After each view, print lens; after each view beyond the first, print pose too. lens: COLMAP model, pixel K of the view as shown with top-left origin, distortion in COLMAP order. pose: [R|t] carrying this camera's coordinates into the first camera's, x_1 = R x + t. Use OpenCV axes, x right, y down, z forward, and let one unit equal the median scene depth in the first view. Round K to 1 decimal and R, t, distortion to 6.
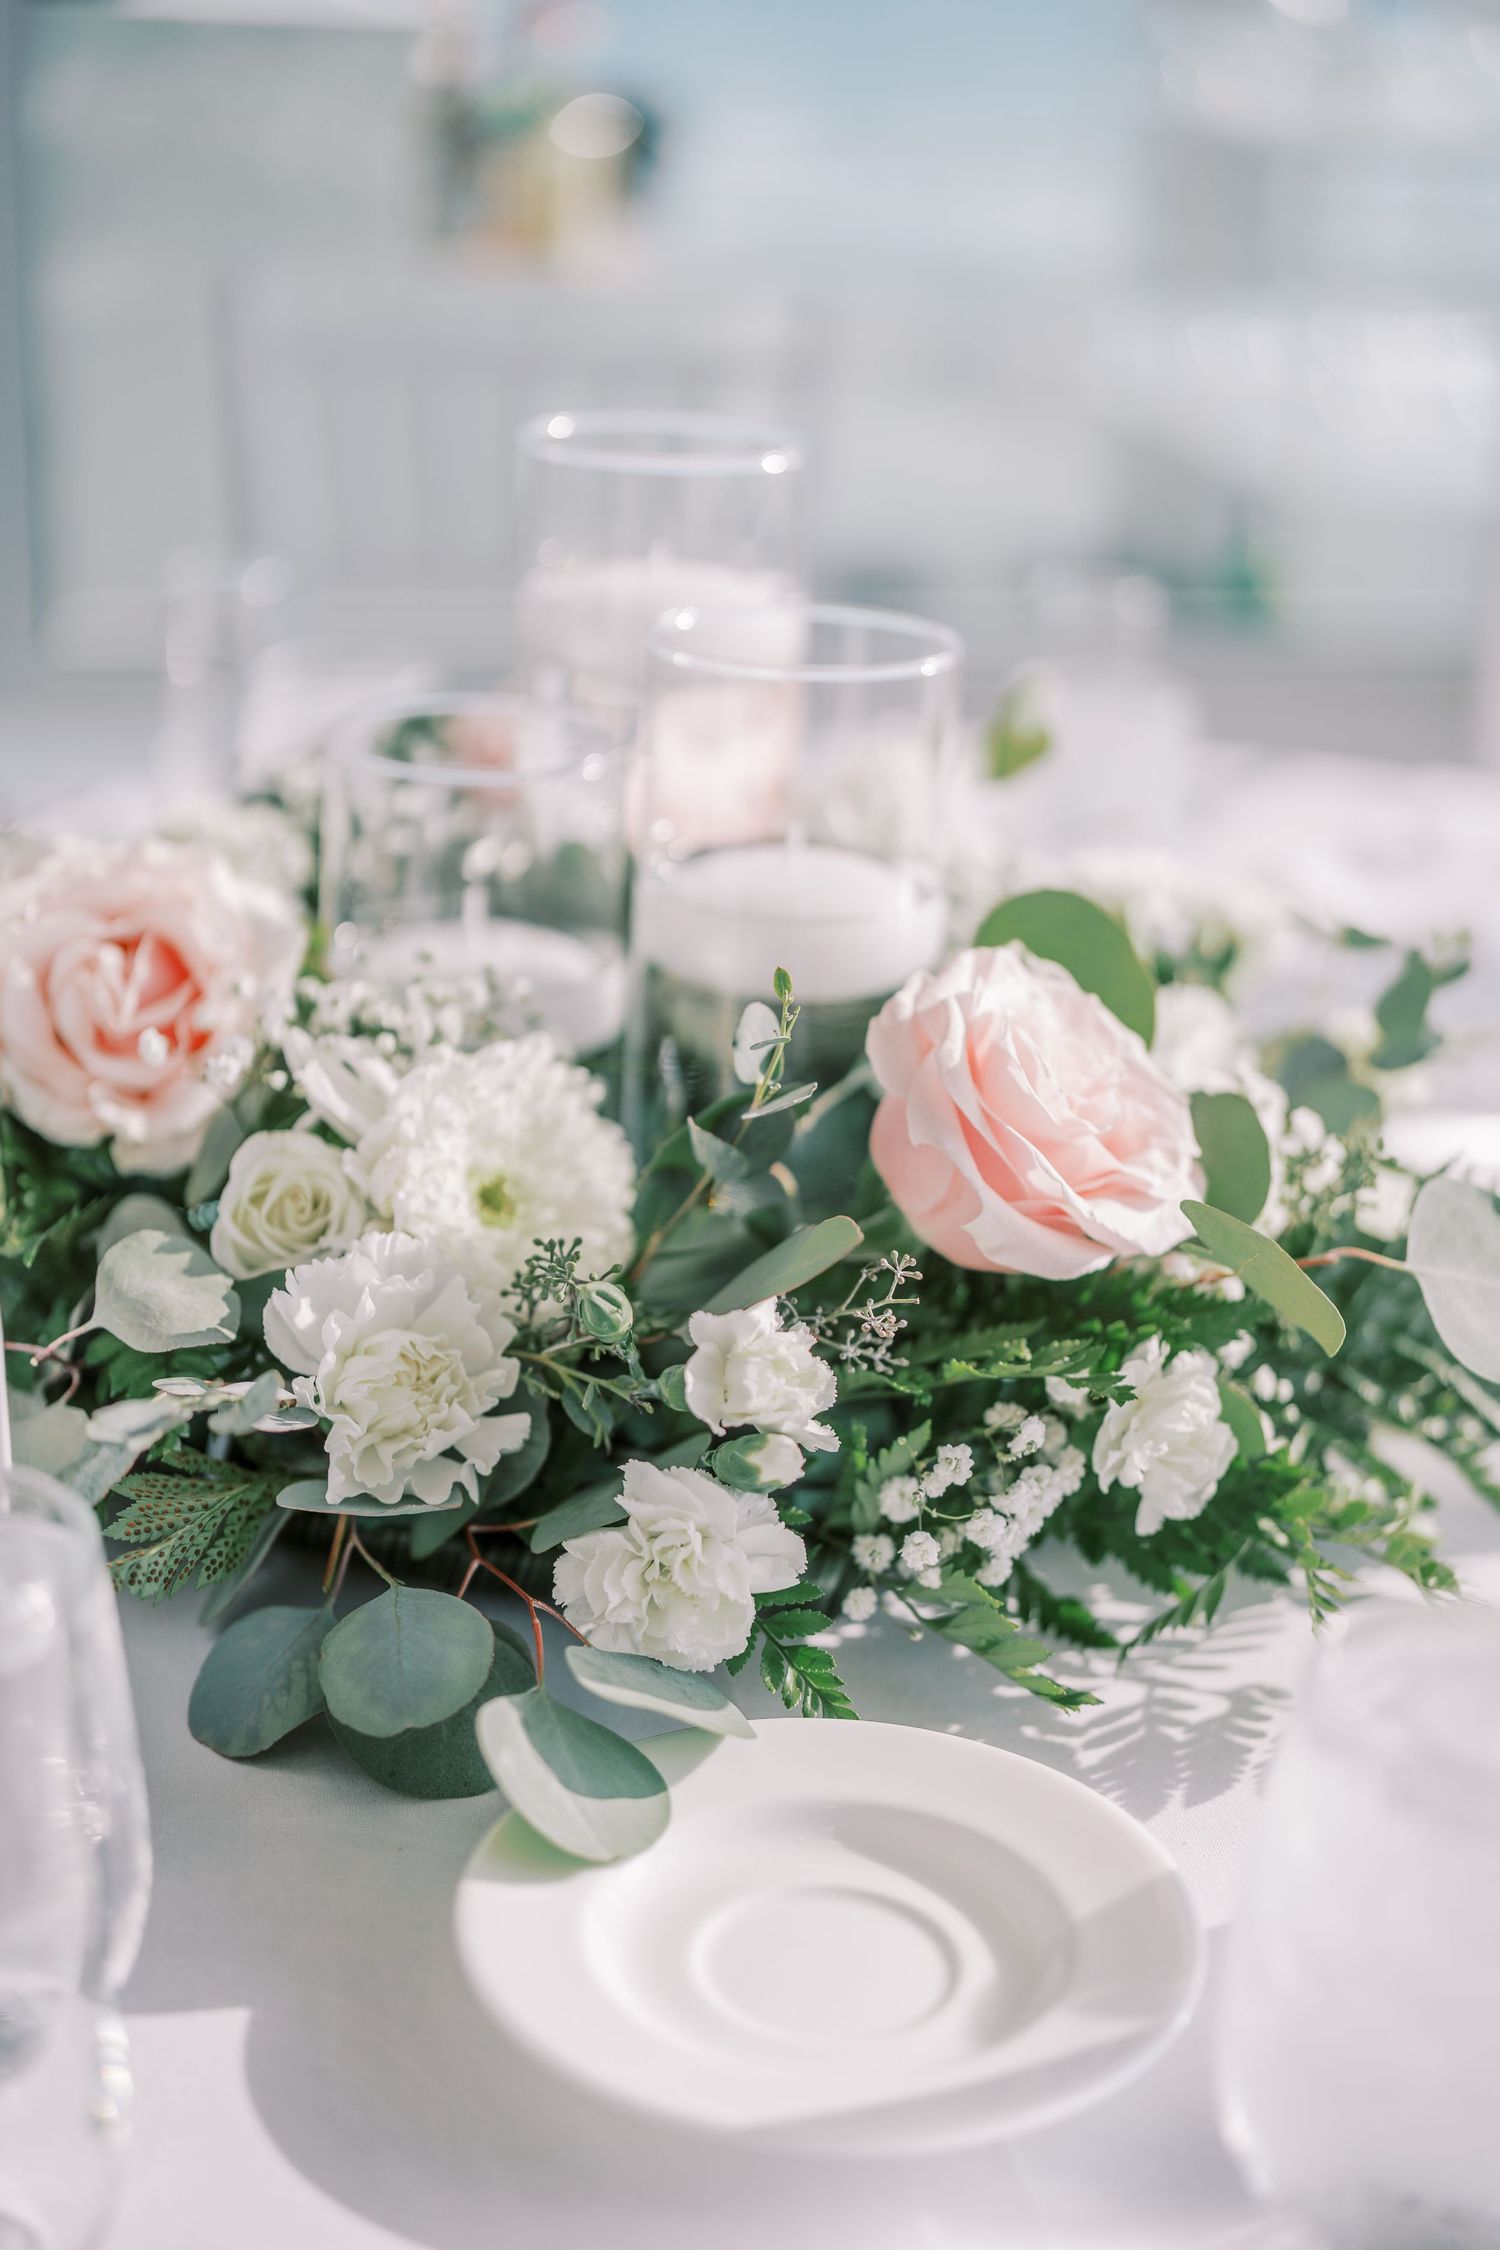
lens RADIAL K [[3341.4, 0, 749.5], [0, 3341.4, 1130.3], [0, 0, 1]] dist [-0.004489, 0.000000]
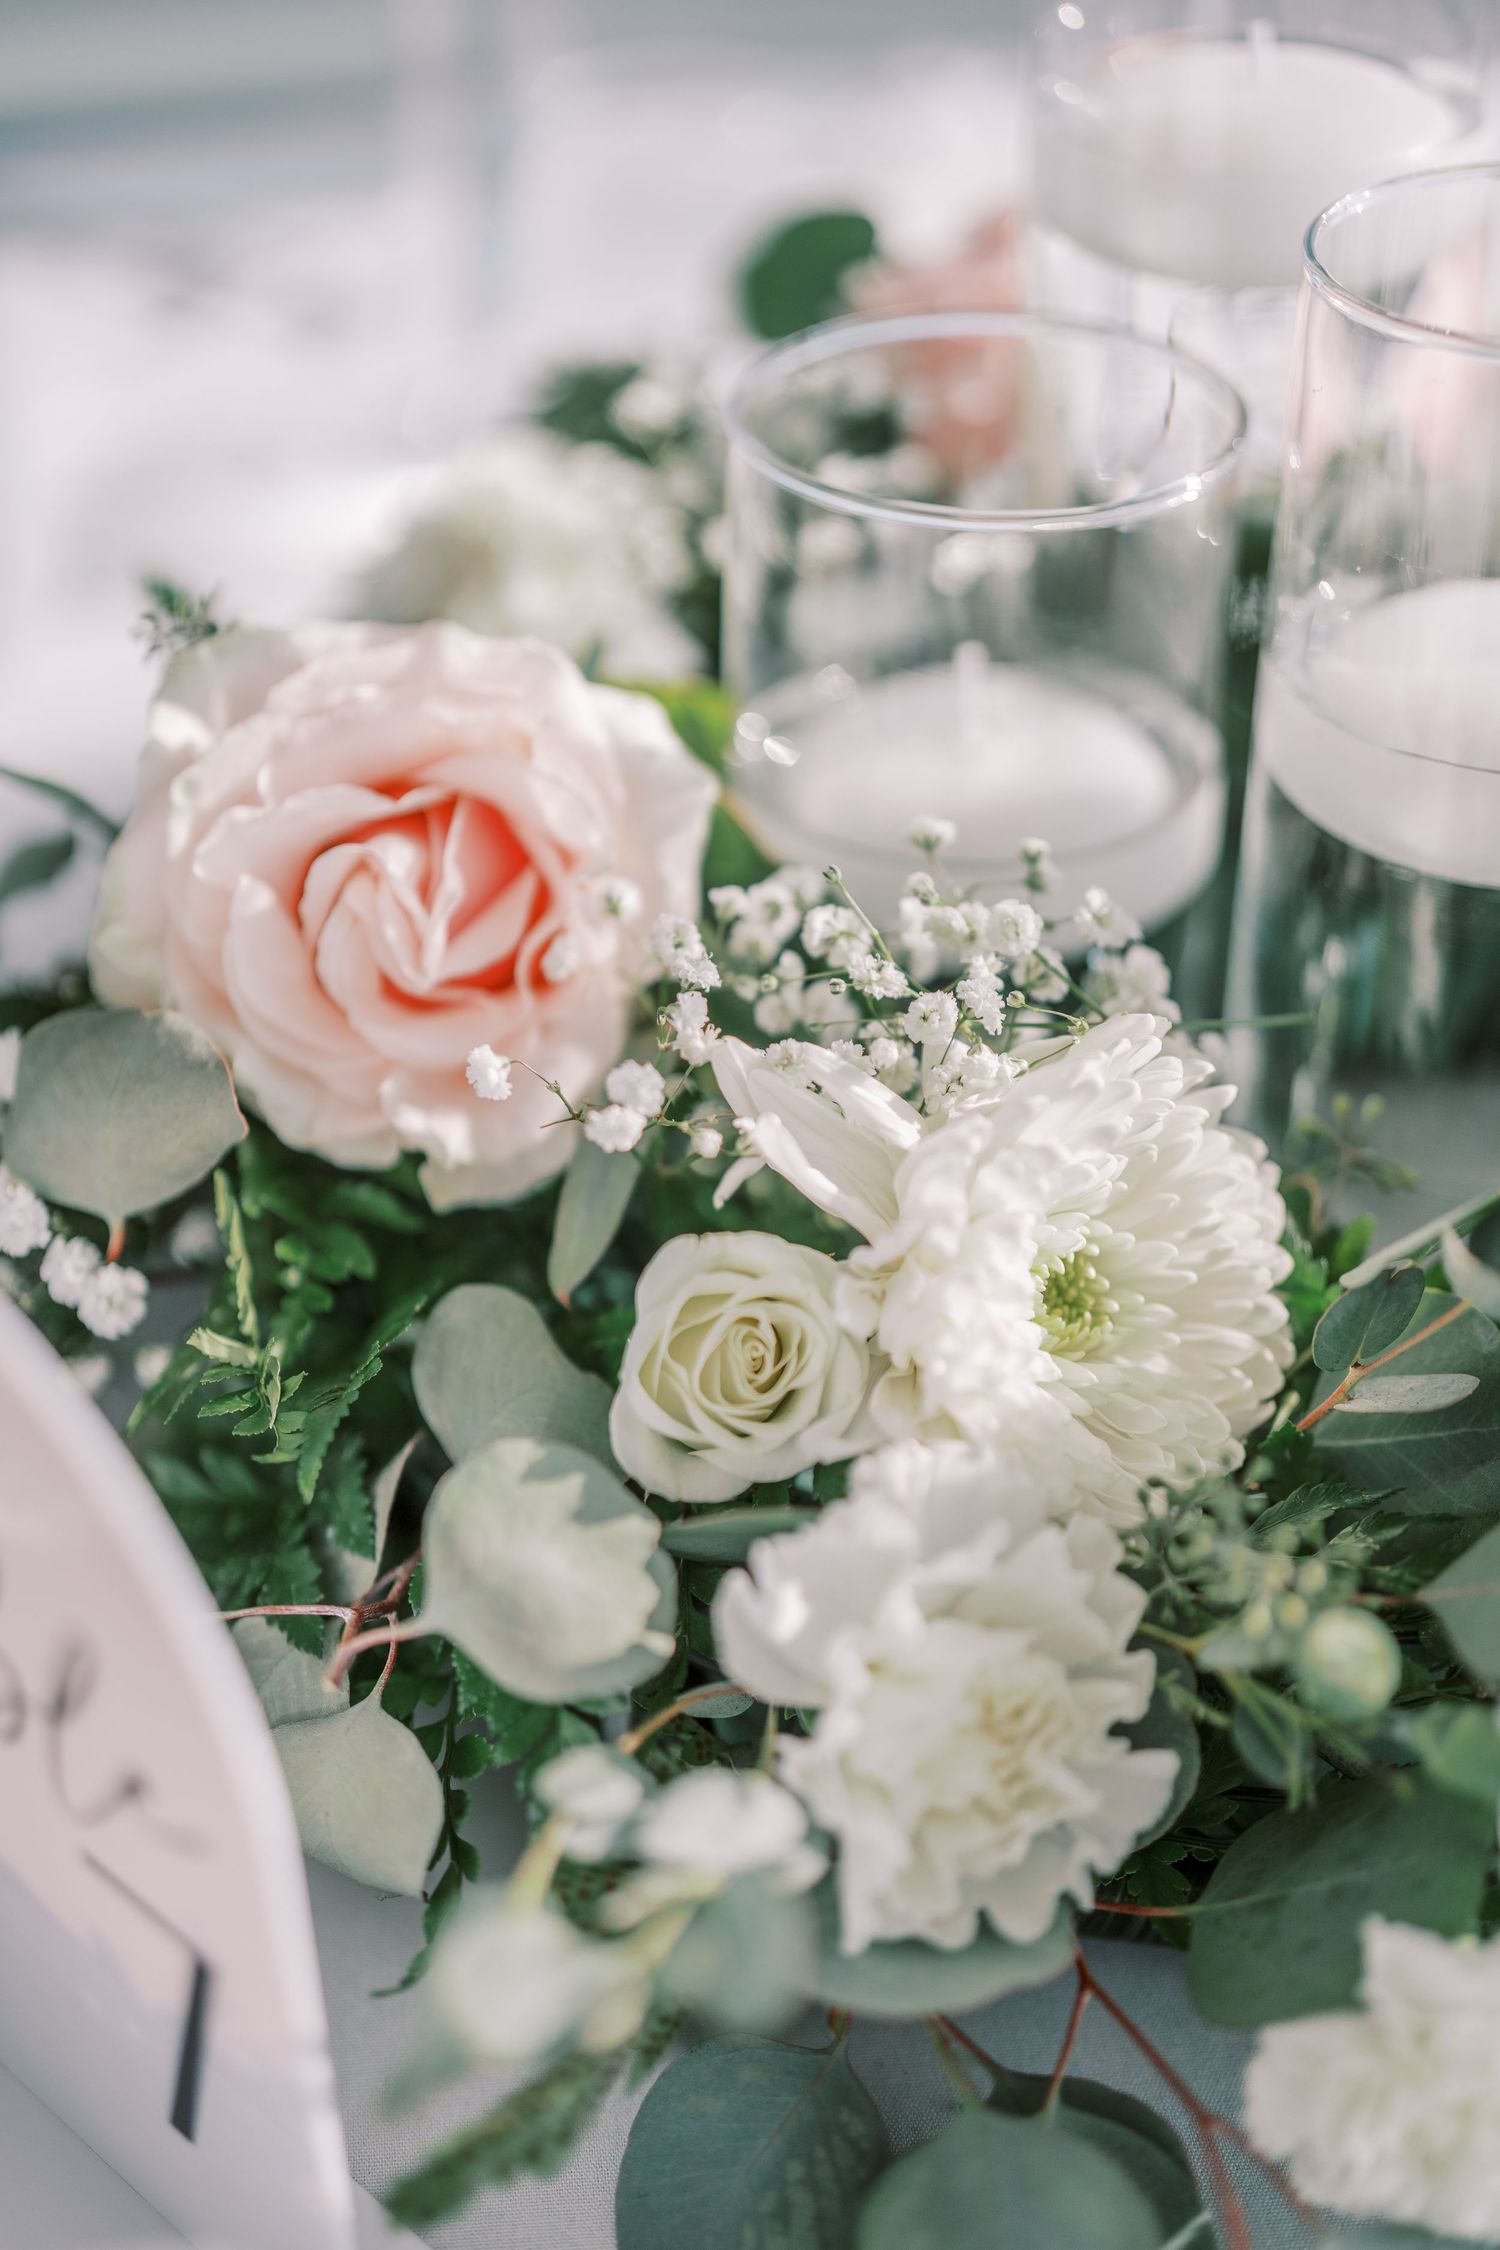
lens RADIAL K [[3341.4, 0, 748.1], [0, 3341.4, 1118.4], [0, 0, 1]] dist [-0.004489, 0.000000]
pose [[0.997718, -0.014875, -0.065862, -0.096565], [0.029862, 0.972061, 0.232822, -0.154687], [0.060558, -0.234257, 0.970287, 0.439701]]
